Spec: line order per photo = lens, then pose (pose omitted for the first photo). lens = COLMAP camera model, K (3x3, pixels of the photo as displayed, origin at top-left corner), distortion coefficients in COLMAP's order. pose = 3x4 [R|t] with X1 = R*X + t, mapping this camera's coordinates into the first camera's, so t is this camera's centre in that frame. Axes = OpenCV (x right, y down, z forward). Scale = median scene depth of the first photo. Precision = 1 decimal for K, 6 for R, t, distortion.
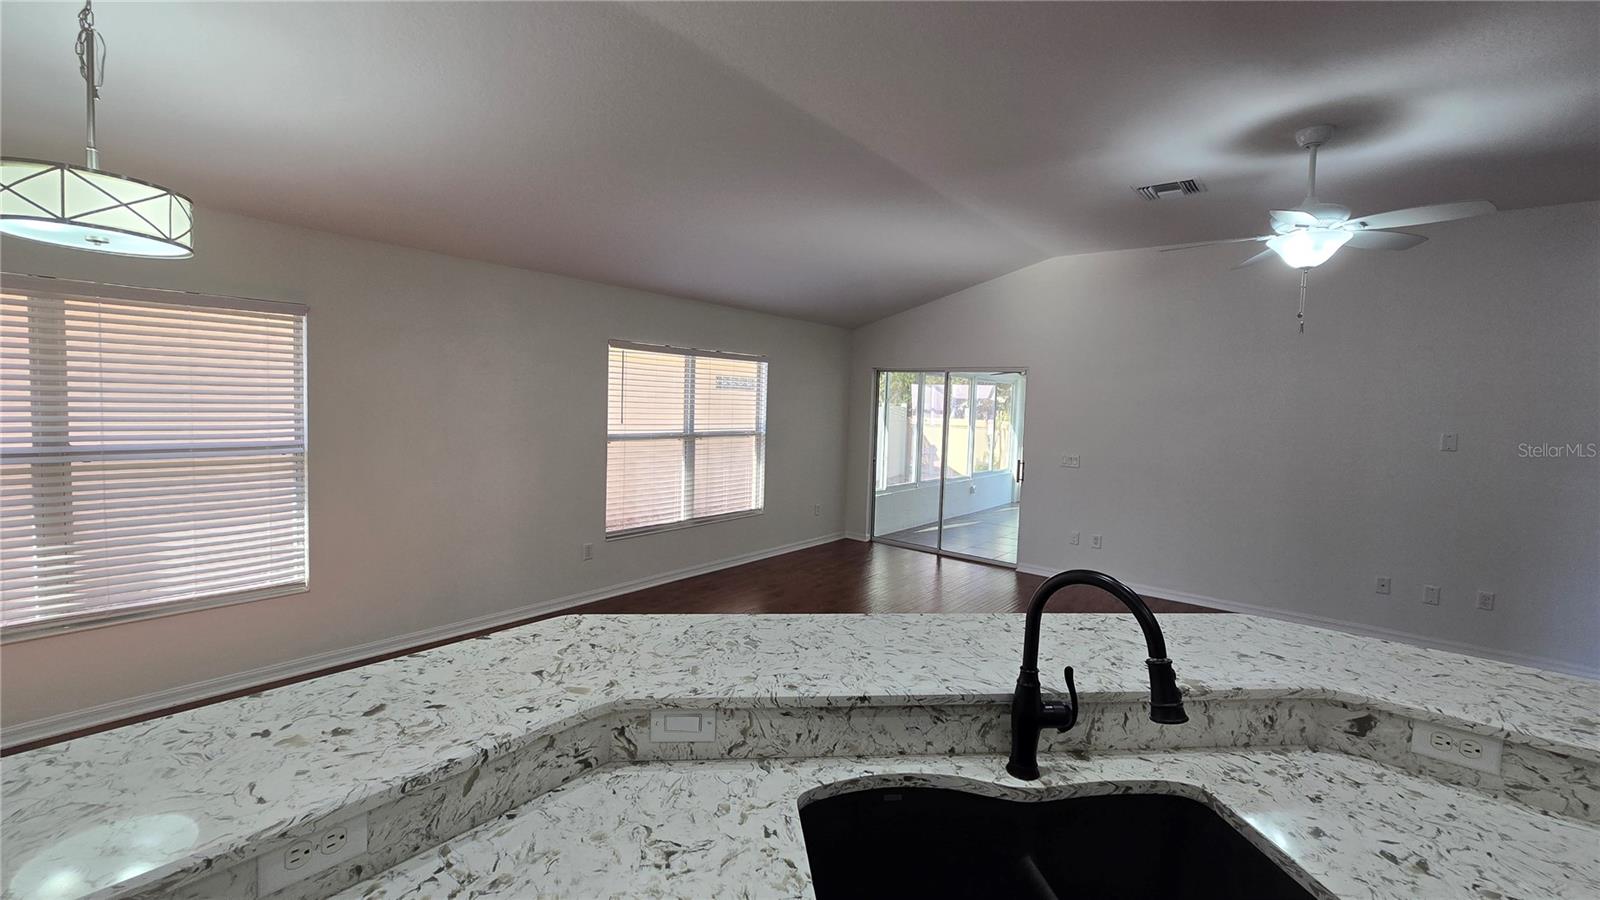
lens RADIAL K [[659.7, 0, 796.5], [0, 659.7, 437.7], [0, 0, 1]] dist [0.001736, 0.001019]
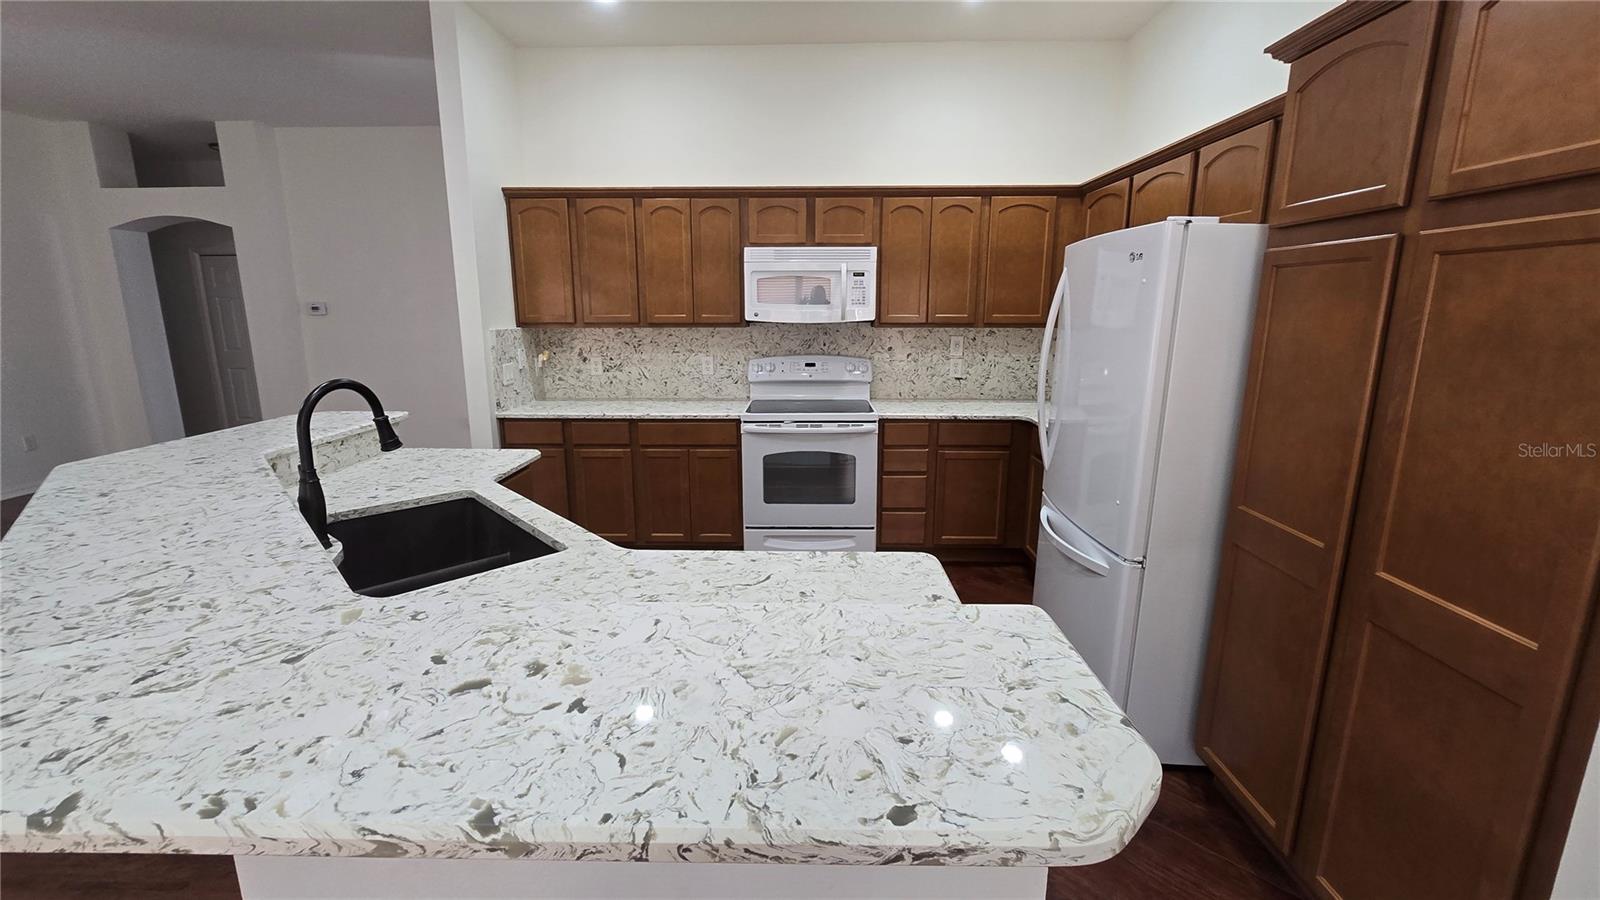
lens RADIAL K [[659.7, 0, 795.6], [0, 659.7, 442.7], [0, 0, 1]] dist [0.001736, 0.001019]
pose [[-0.614361, -0.191233, 0.765500, -1.243961], [0.031560, 0.963453, 0.266013, -0.018676], [-0.788394, 0.187587, -0.585872, 1.006561]]
